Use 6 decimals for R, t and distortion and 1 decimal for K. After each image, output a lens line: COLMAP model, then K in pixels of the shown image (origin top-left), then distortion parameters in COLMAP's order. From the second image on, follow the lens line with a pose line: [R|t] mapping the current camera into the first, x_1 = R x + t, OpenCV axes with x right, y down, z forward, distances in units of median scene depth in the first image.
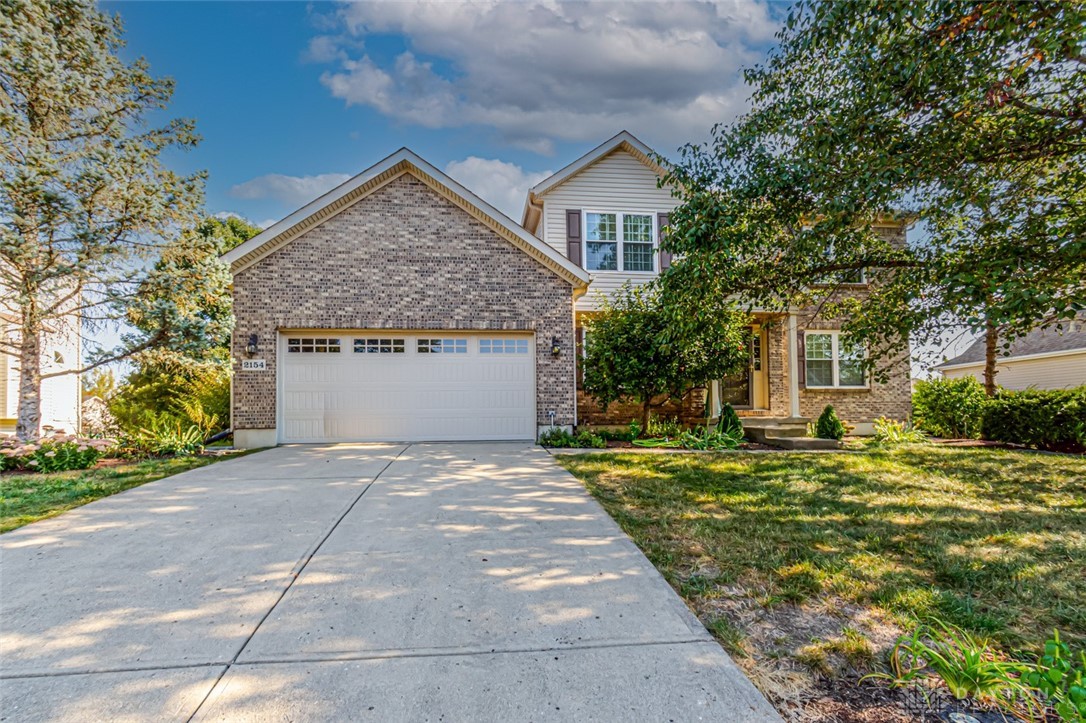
lens RADIAL K [[497.2, 0, 543.5], [0, 497.2, 386.8], [0, 0, 1]] dist [-0.001020, -0.000297]
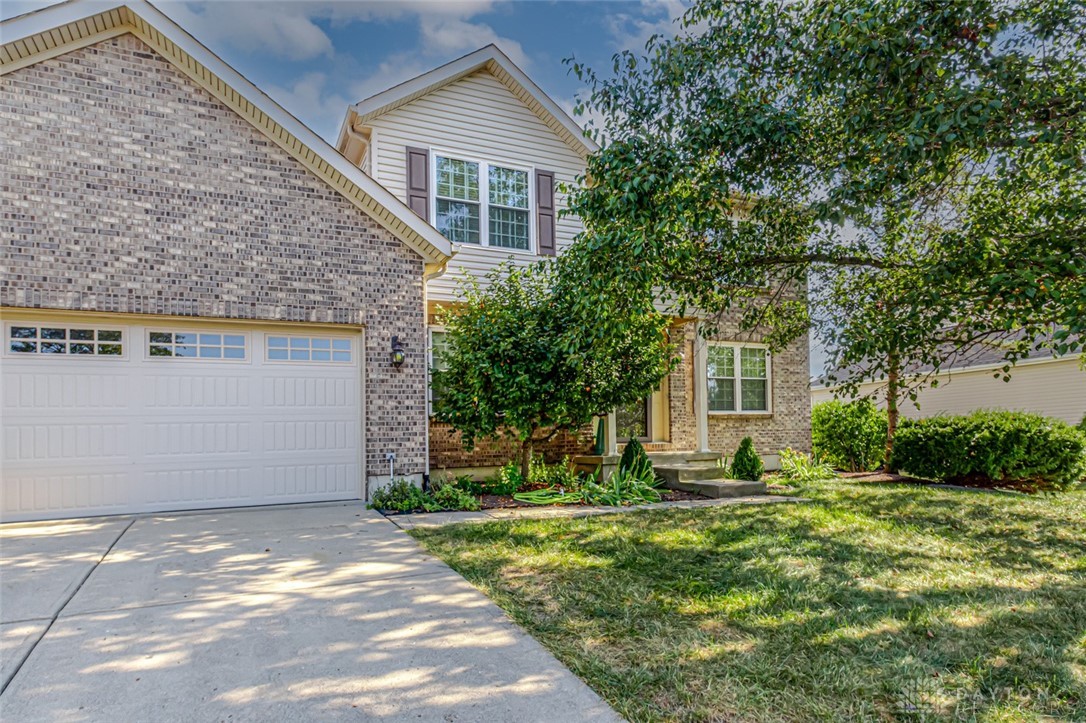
lens RADIAL K [[617.0, 0, 539.5], [0, 617.0, 402.0], [0, 0, 1]] dist [0.000613, 0.001582]
pose [[0.946851, 0.004273, 0.321645, -0.058534], [-0.003361, 0.999989, -0.003389, -0.015155], [-0.321656, 0.002128, 0.946854, 0.193224]]
